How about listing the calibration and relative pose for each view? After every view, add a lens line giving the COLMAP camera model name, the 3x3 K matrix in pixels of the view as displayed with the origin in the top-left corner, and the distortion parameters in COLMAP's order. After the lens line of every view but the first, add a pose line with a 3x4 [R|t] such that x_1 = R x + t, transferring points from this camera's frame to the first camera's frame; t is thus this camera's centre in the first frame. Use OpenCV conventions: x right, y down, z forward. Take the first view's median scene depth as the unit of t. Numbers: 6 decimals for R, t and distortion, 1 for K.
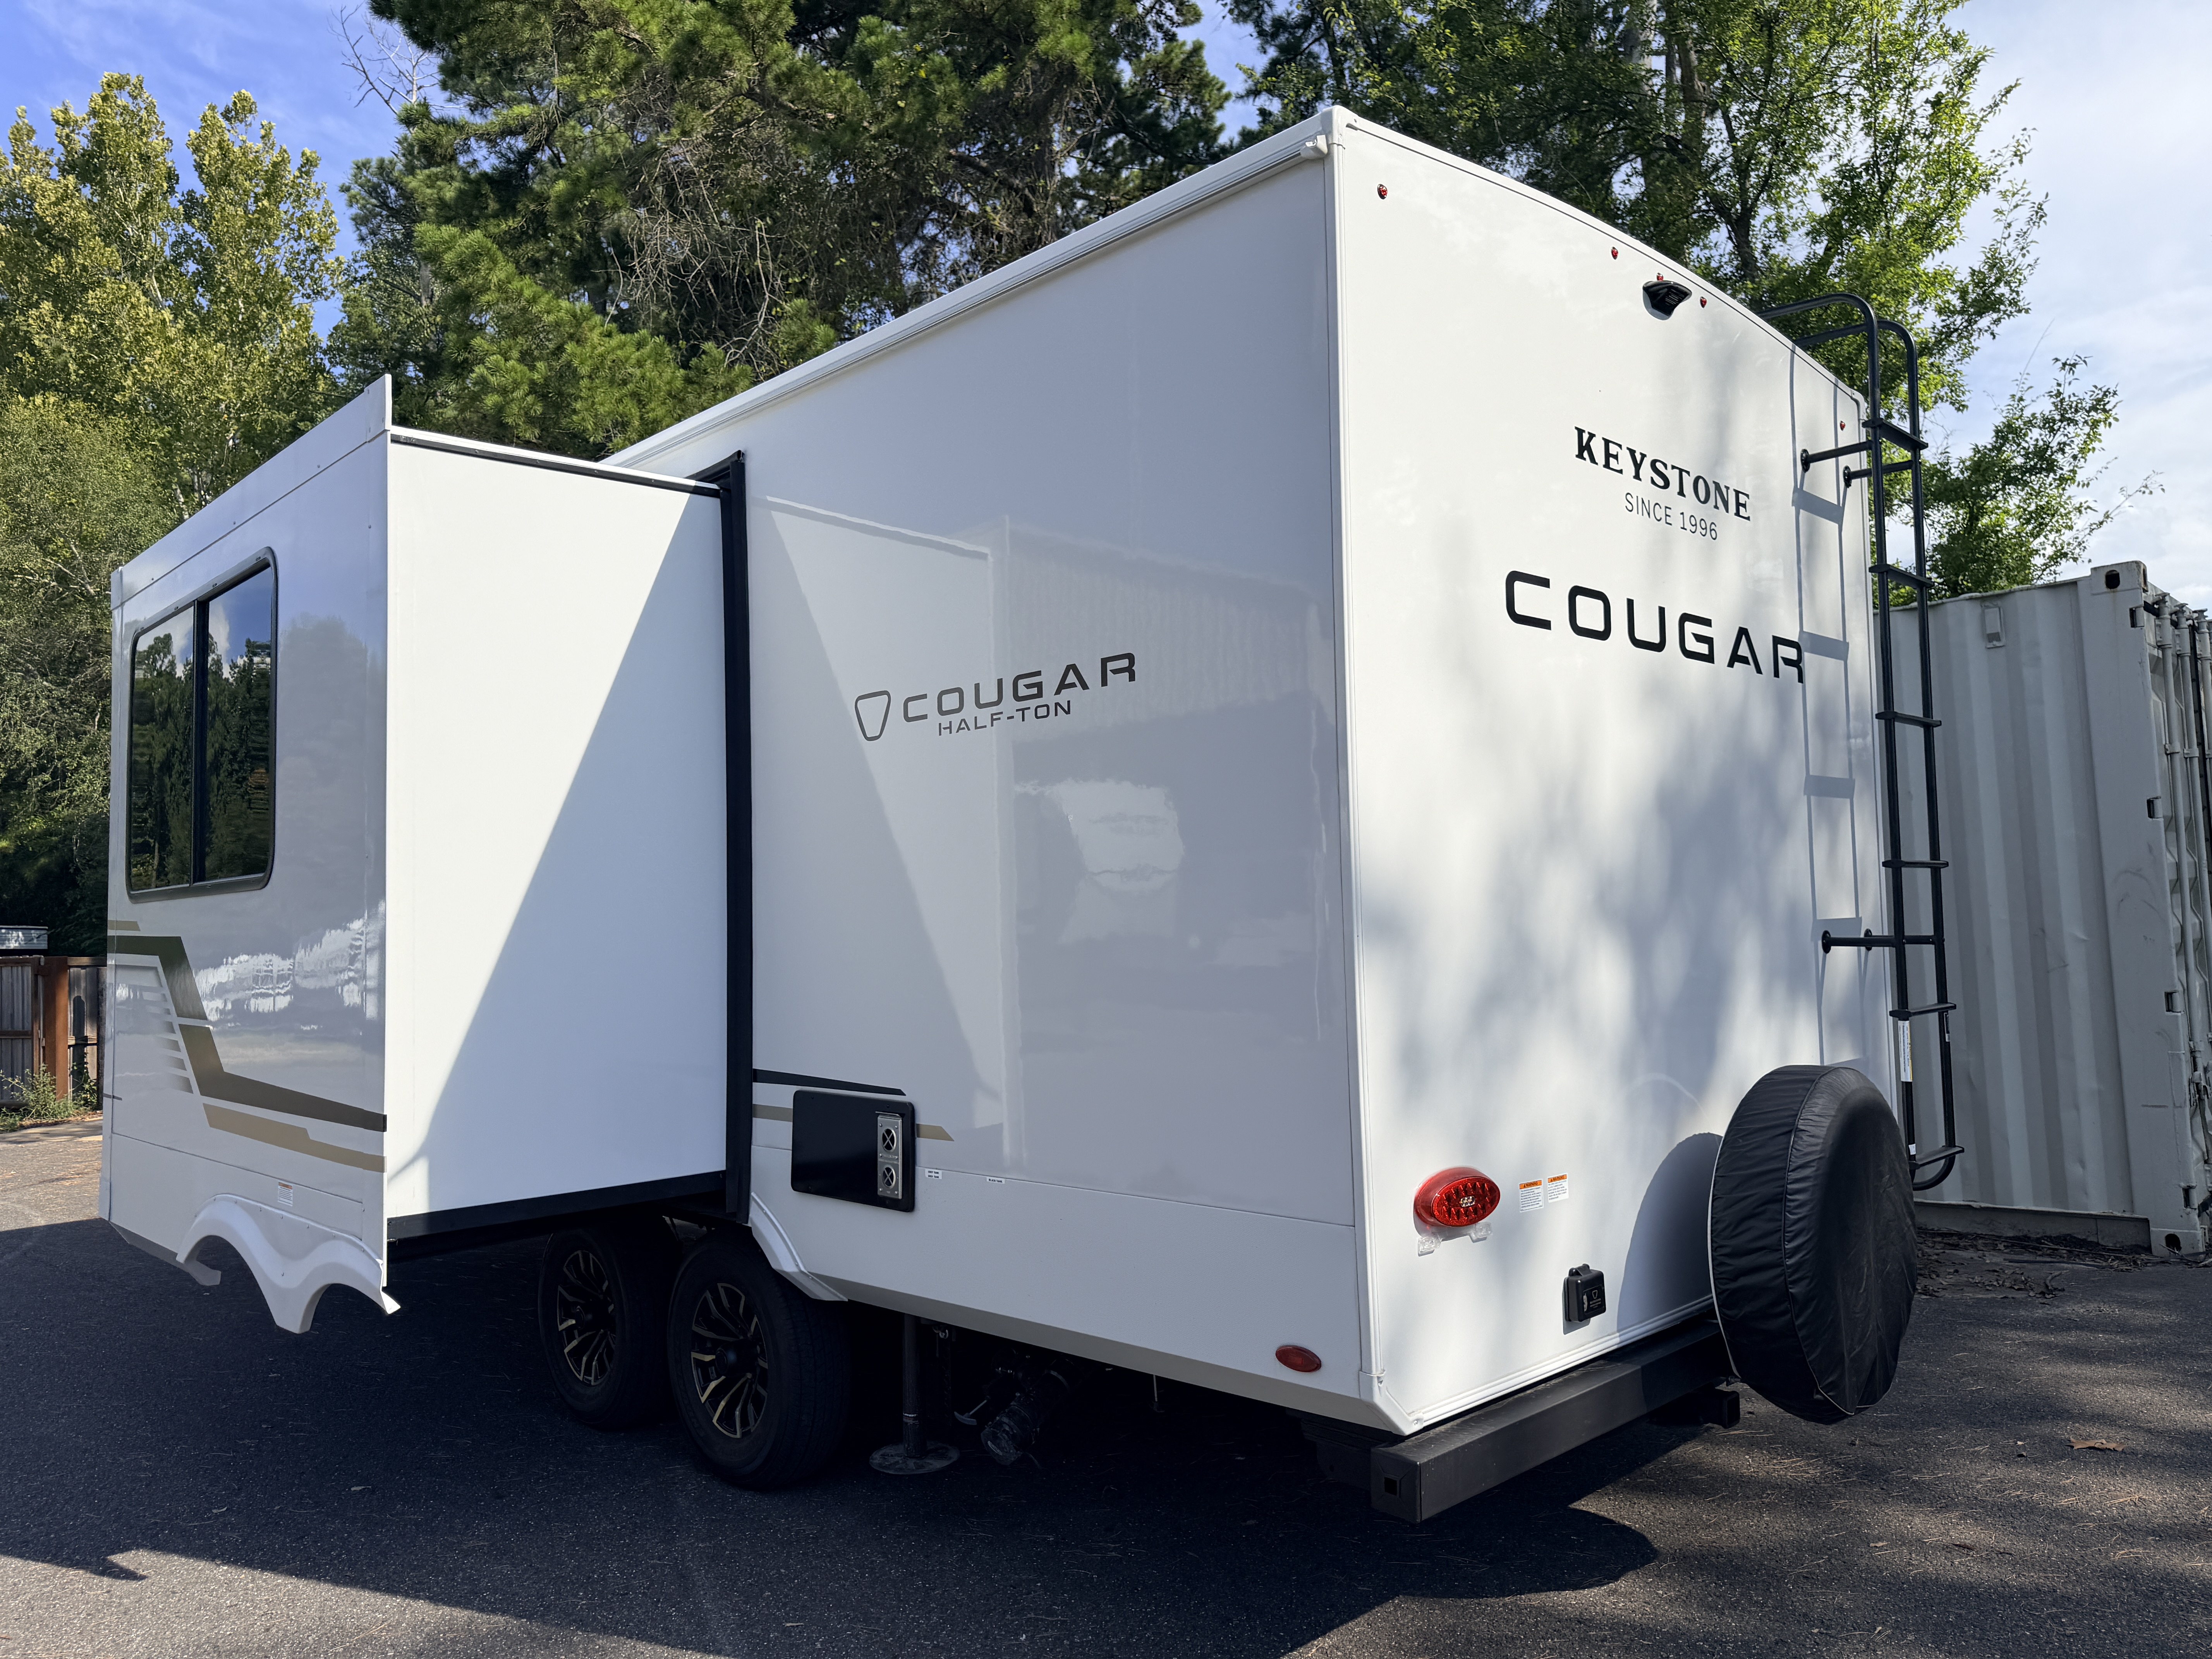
lens RADIAL K [[1562.5, 0, 1114.7], [0, 1562.5, 842.0], [0, 0, 1]] dist [0.078490, -0.109061]
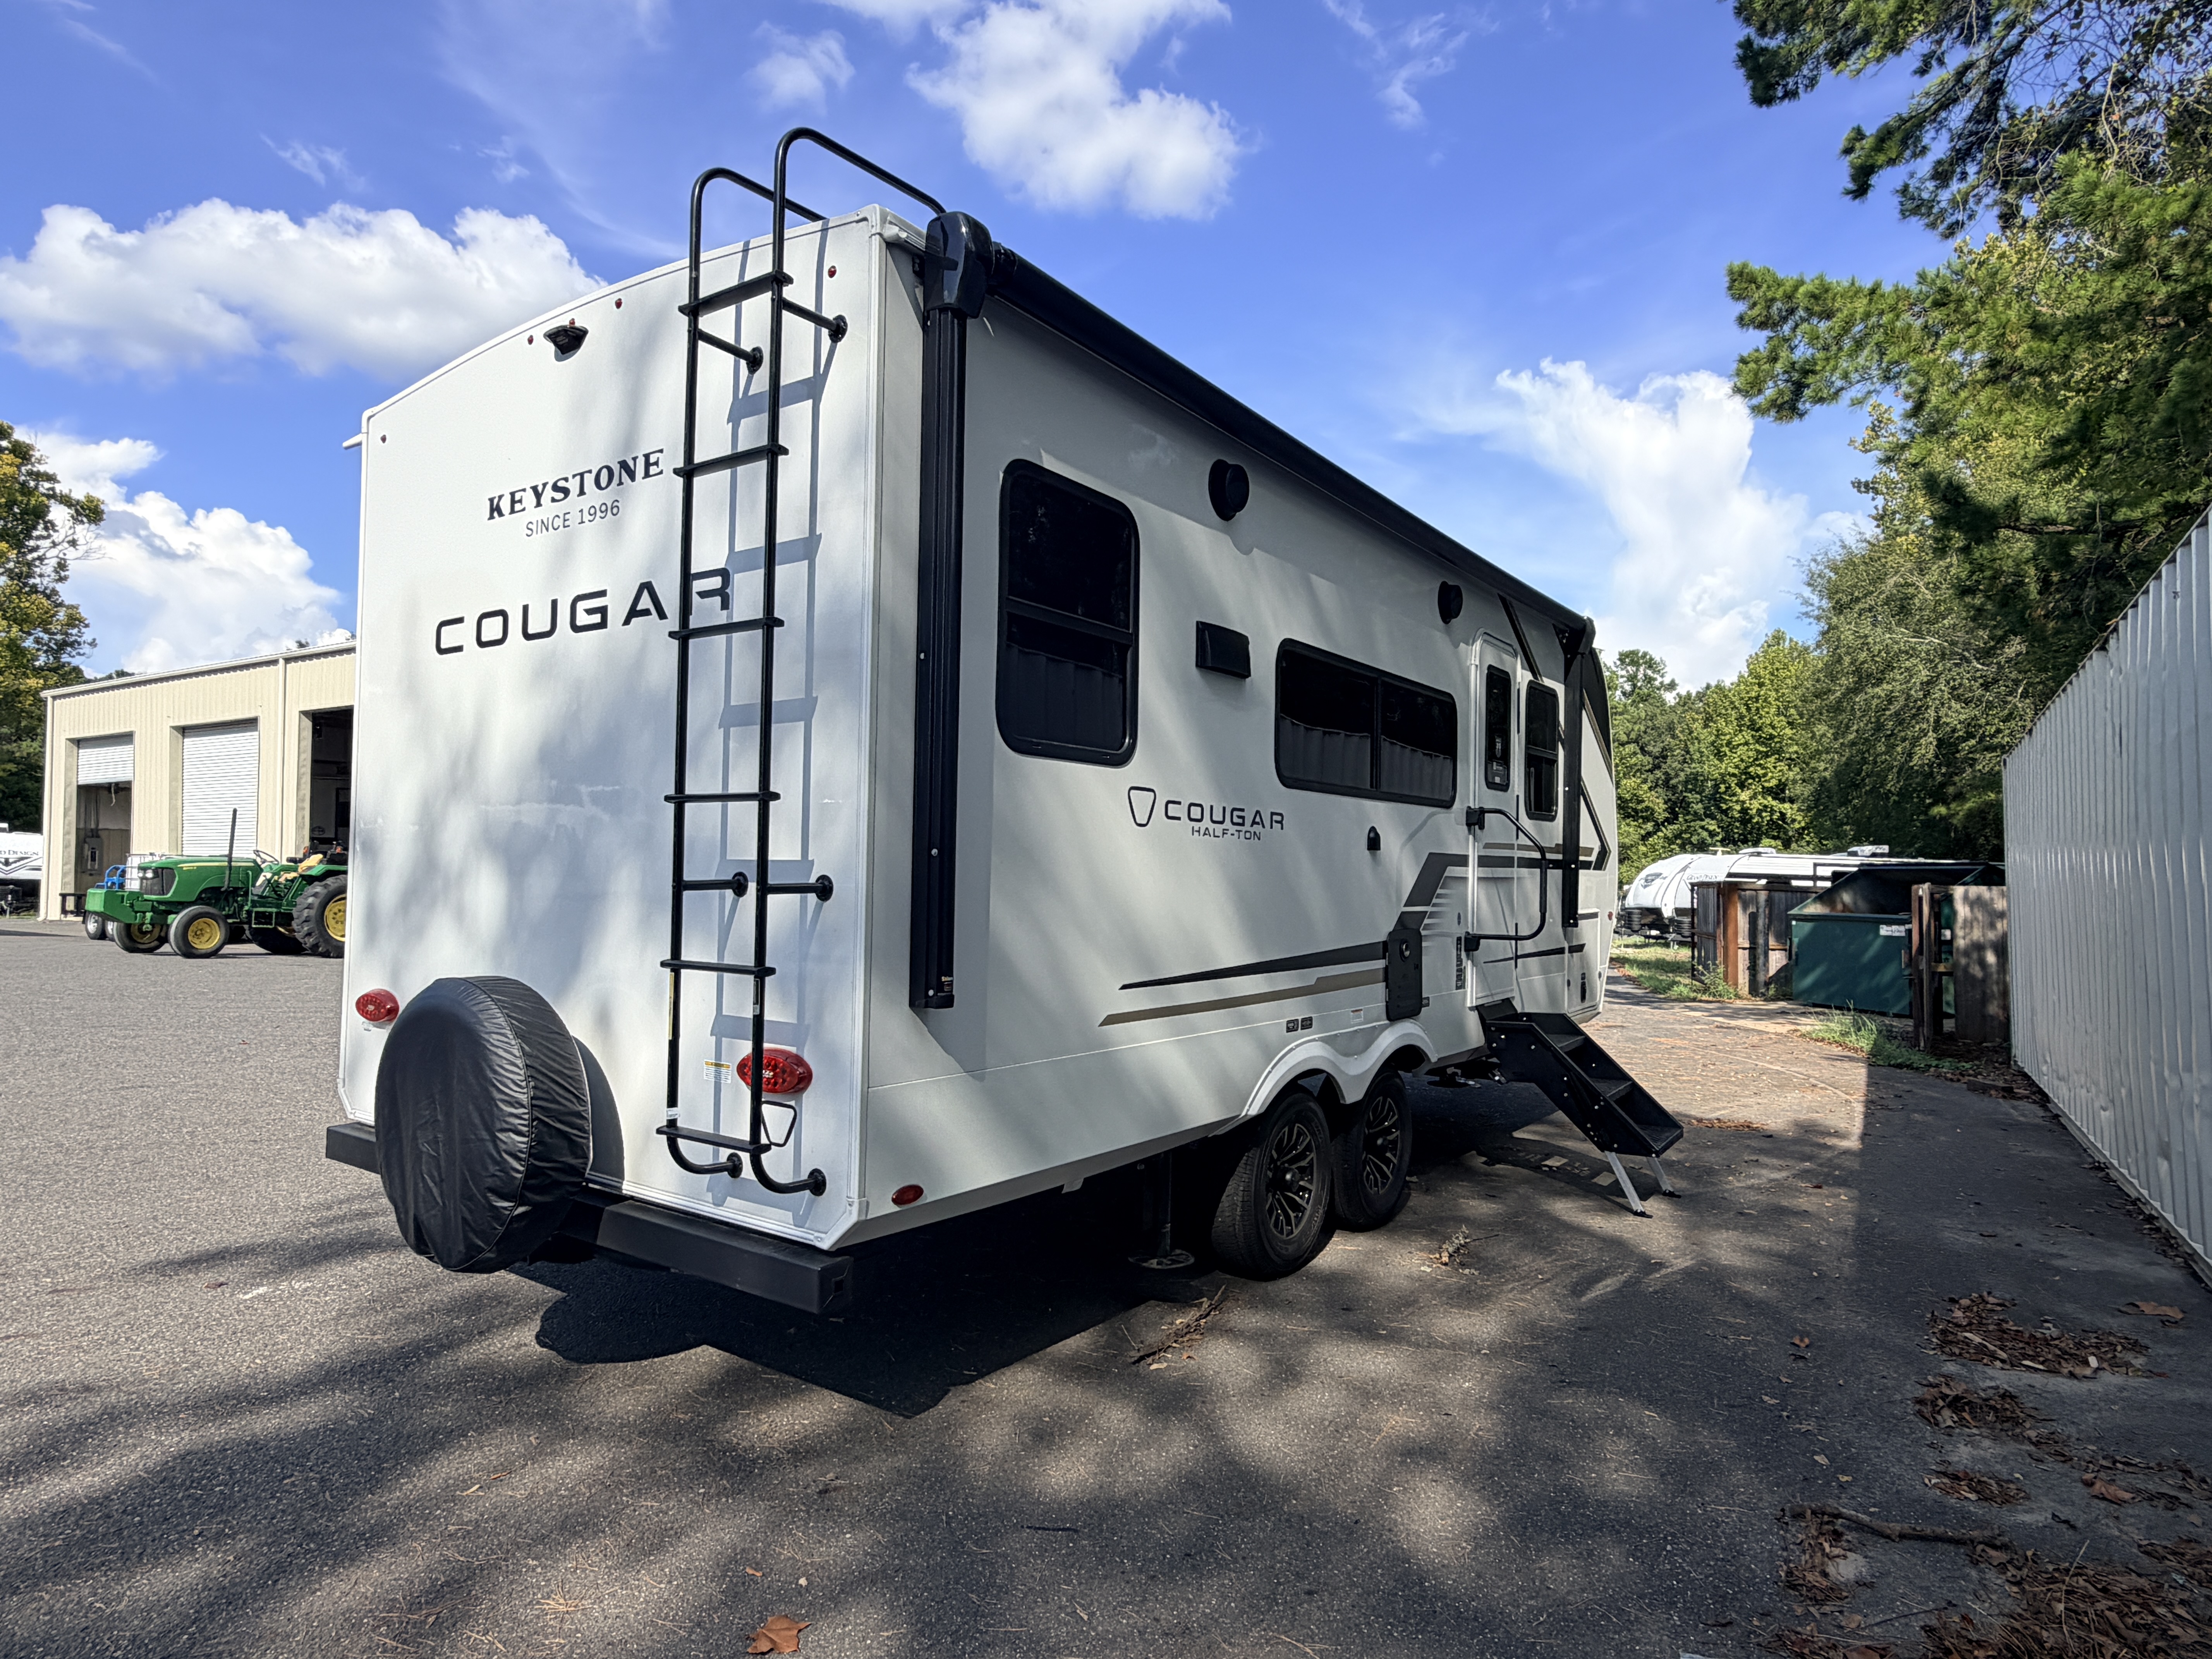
lens RADIAL K [[1267.9, 0, 1106.0], [0, 1267.9, 829.5], [0, 0, 1]] dist [0.003055, 0.001014]
pose [[0.180108, -0.002841, -0.983643, 1.484627], [0.028418, 0.999593, 0.002316, 0.043565], [0.983236, -0.028371, 0.180115, 1.314266]]
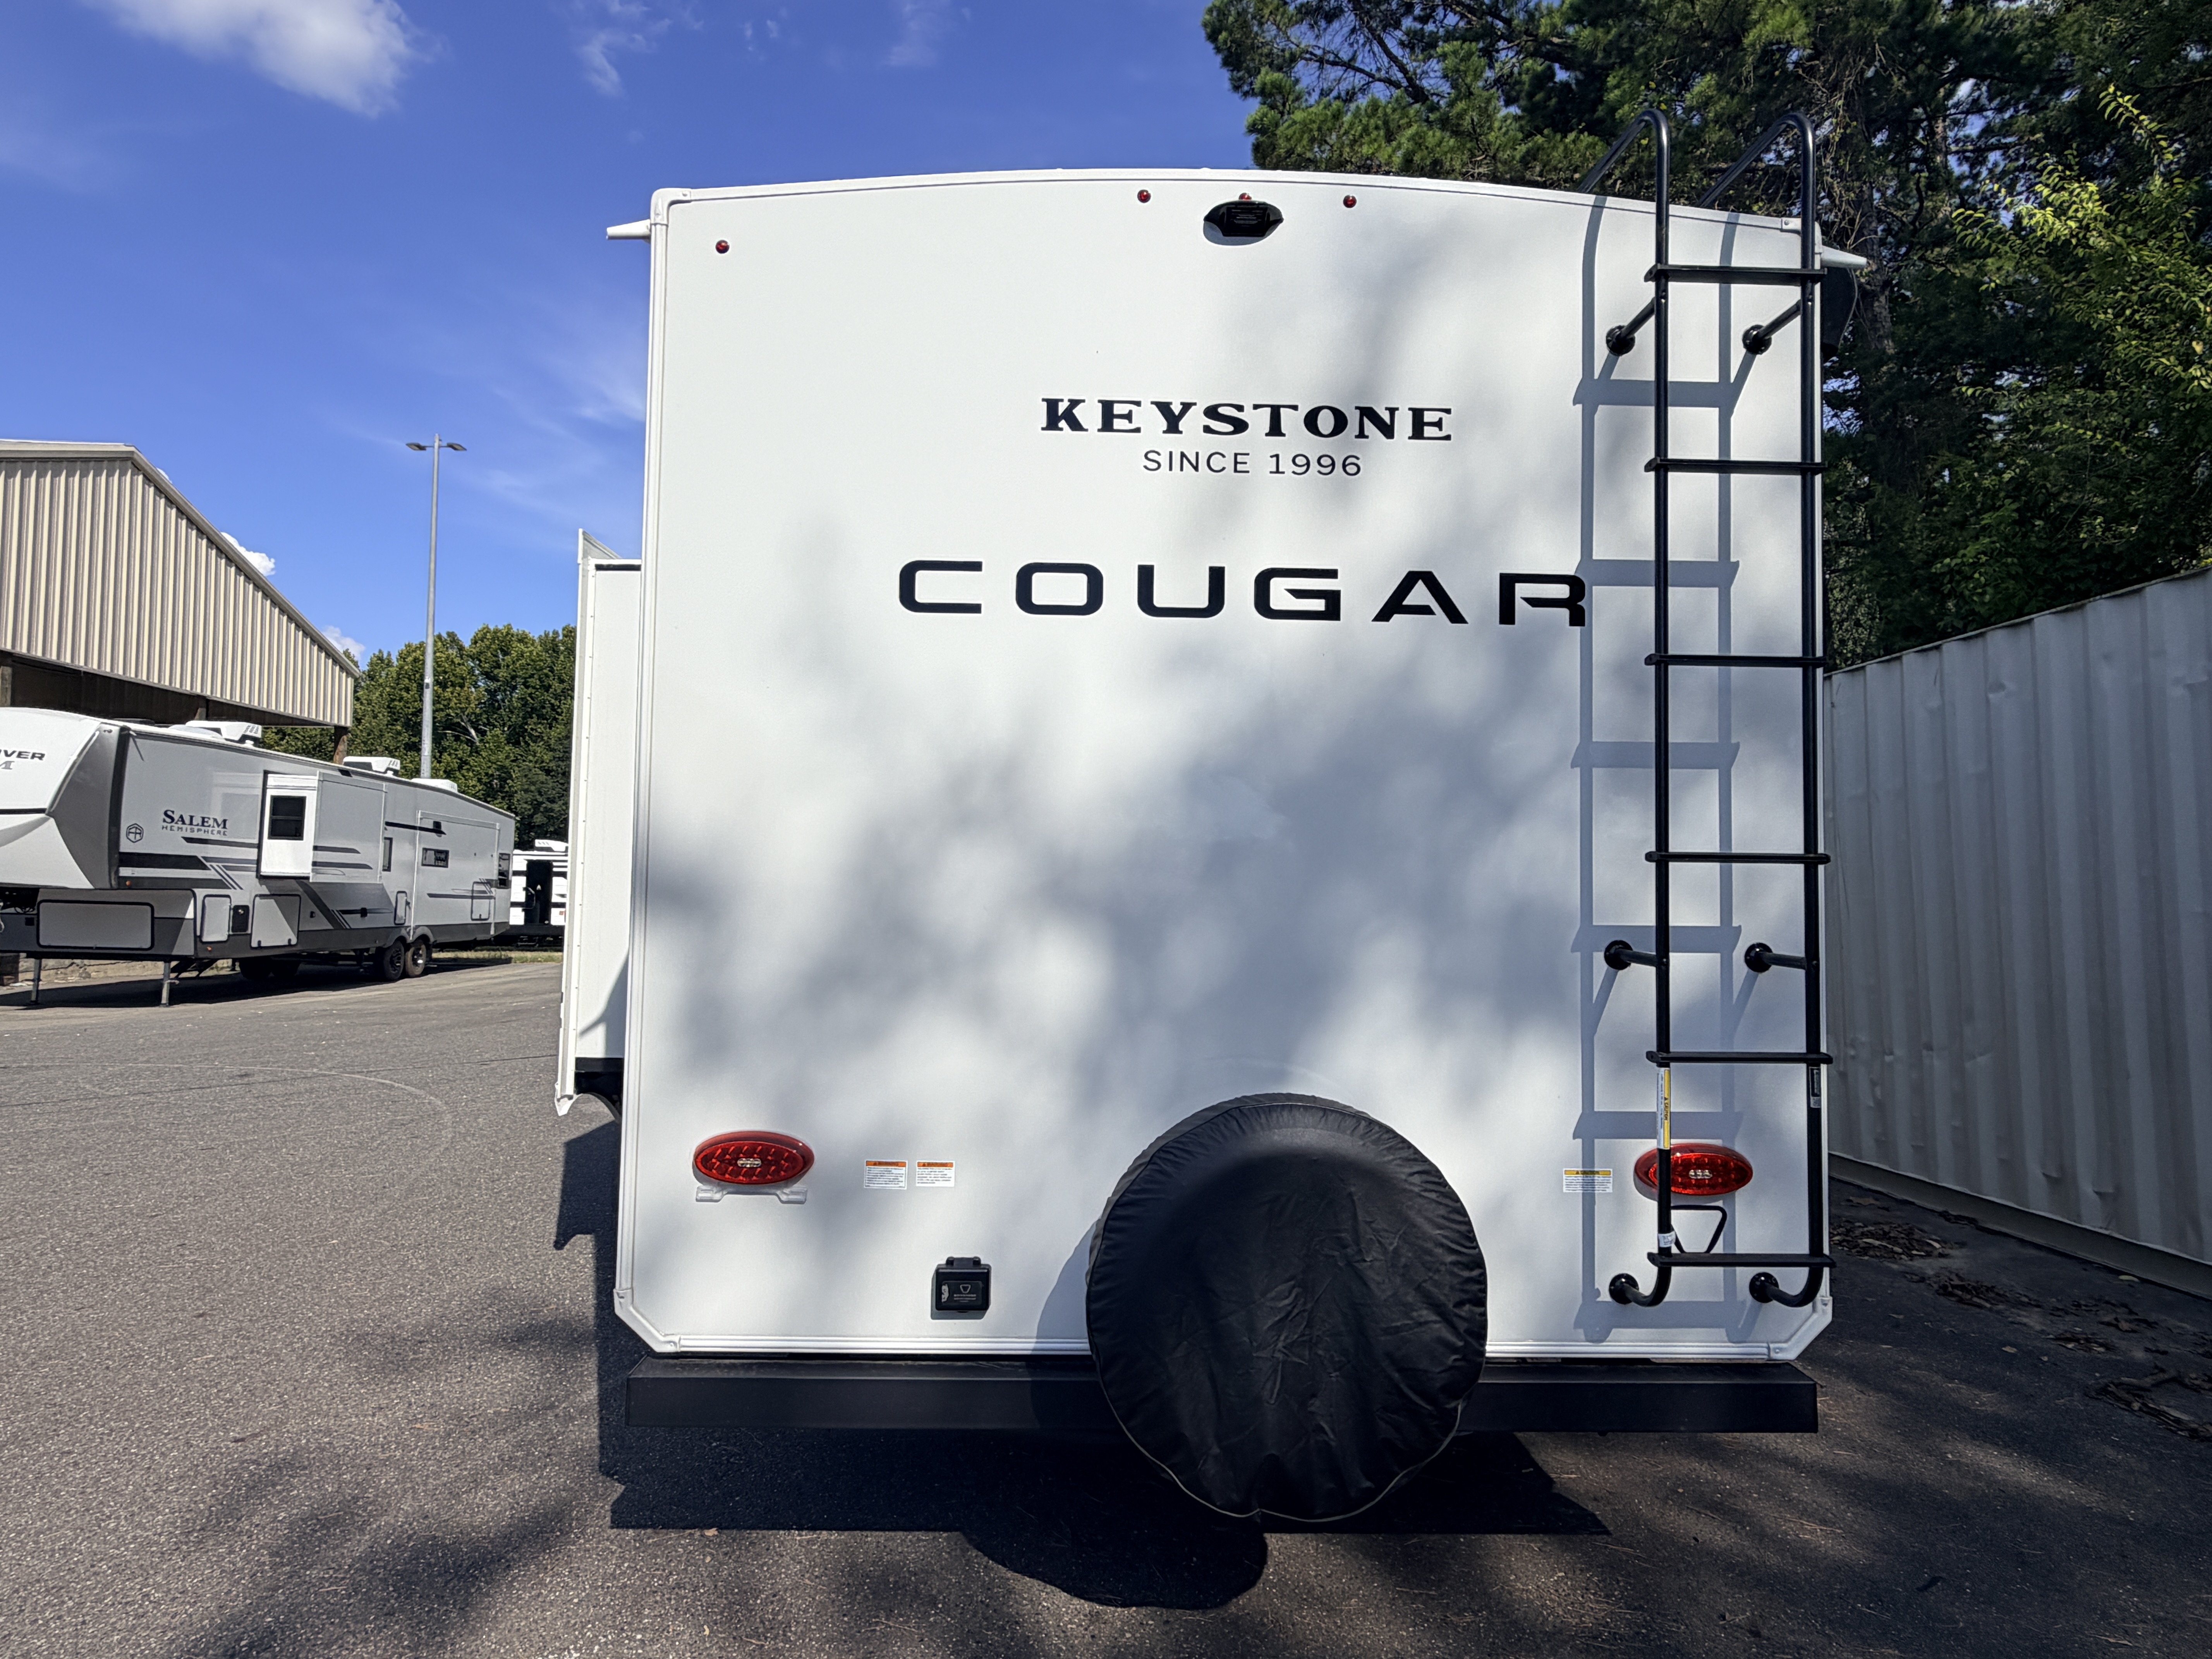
lens RADIAL K [[1273.1, 0, 1110.5], [0, 1273.1, 814.0], [0, 0, 1]] dist [0.003809, -0.001173]
pose [[0.732900, 0.002714, -0.680330, 0.846117], [0.001720, 0.999981, 0.005842, -0.012489], [0.680334, -0.005452, 0.732882, 0.448675]]
